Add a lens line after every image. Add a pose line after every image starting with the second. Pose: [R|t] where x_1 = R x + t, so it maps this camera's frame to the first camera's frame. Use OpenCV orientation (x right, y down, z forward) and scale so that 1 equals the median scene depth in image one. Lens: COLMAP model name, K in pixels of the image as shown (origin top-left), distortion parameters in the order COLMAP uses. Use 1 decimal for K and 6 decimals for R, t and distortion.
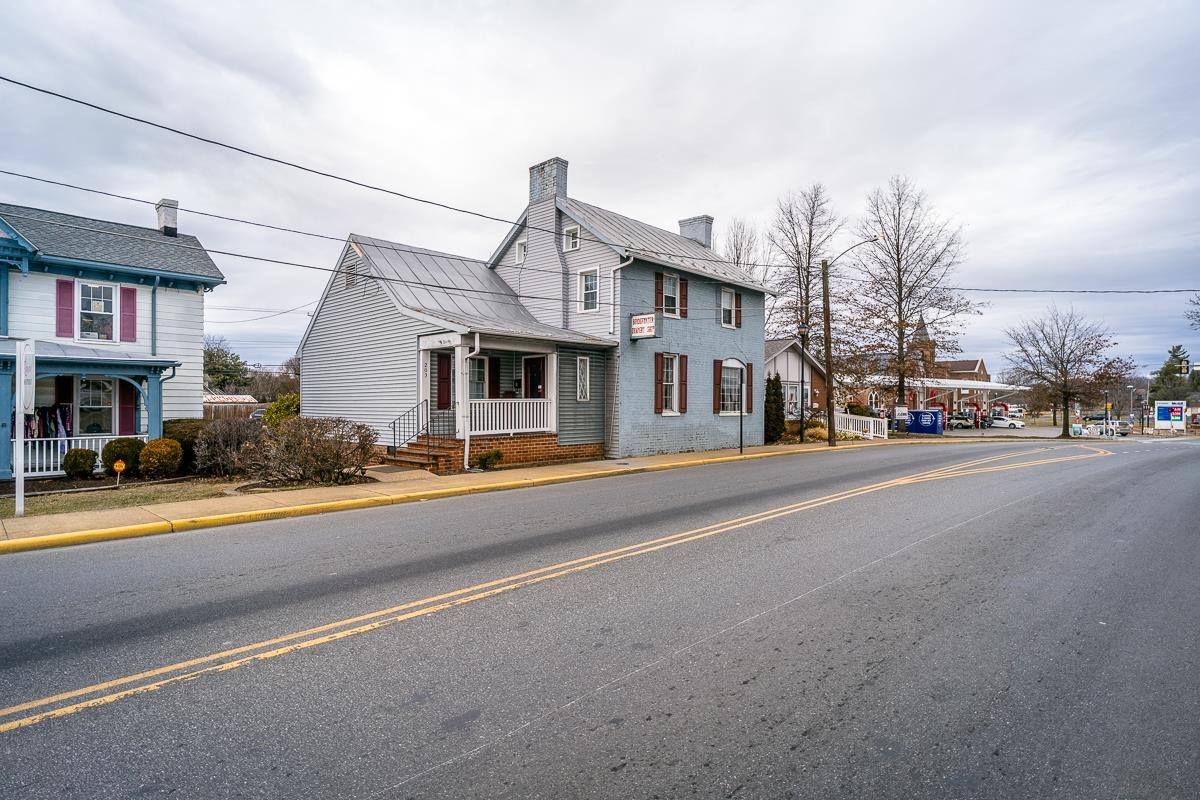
lens RADIAL K [[615.3, 0, 600.0], [0, 615.3, 400.0], [0, 0, 1]] dist [0.001730, 0.000168]
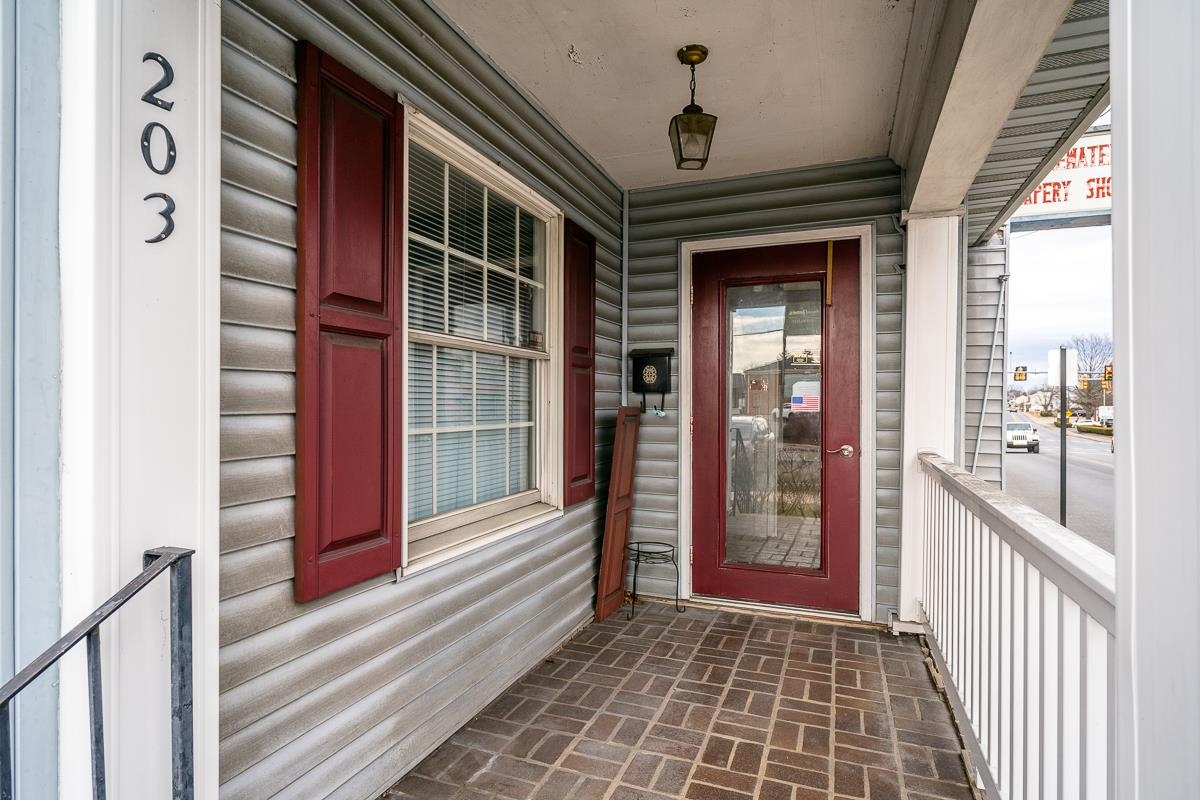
lens RADIAL K [[615.3, 0, 600.0], [0, 615.3, 400.0], [0, 0, 1]] dist [0.001730, 0.000168]
pose [[0.926272, 0.003696, 0.376838, -0.230270], [-0.003735, 0.999993, -0.000628, -0.016090], [-0.376838, -0.000826, 0.926279, 0.802913]]
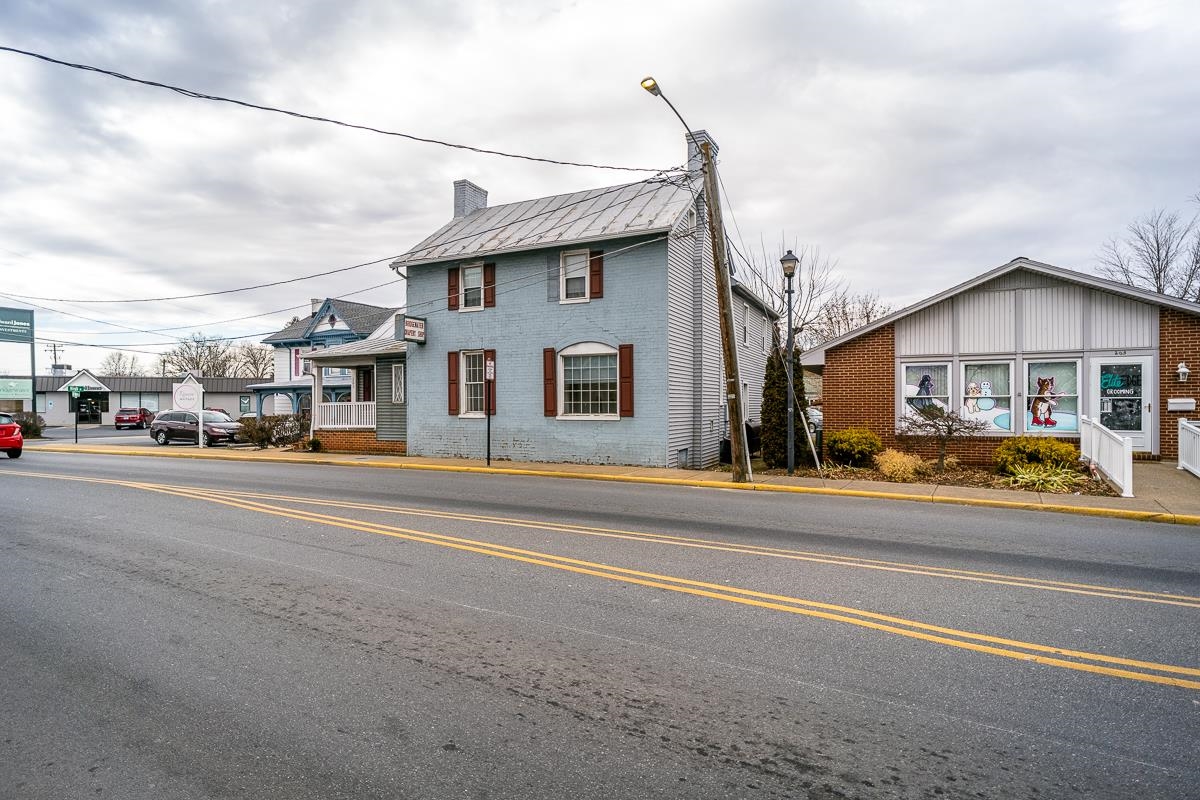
lens RADIAL K [[628.7, 0, 600.0], [0, 628.7, 400.0], [0, 0, 1]] dist [0.001790, 0.000043]
pose [[0.302676, -0.012825, -0.953007, 1.157747], [0.010190, 0.999896, -0.010219, 0.011375], [0.953039, -0.006618, 0.302776, 0.972512]]
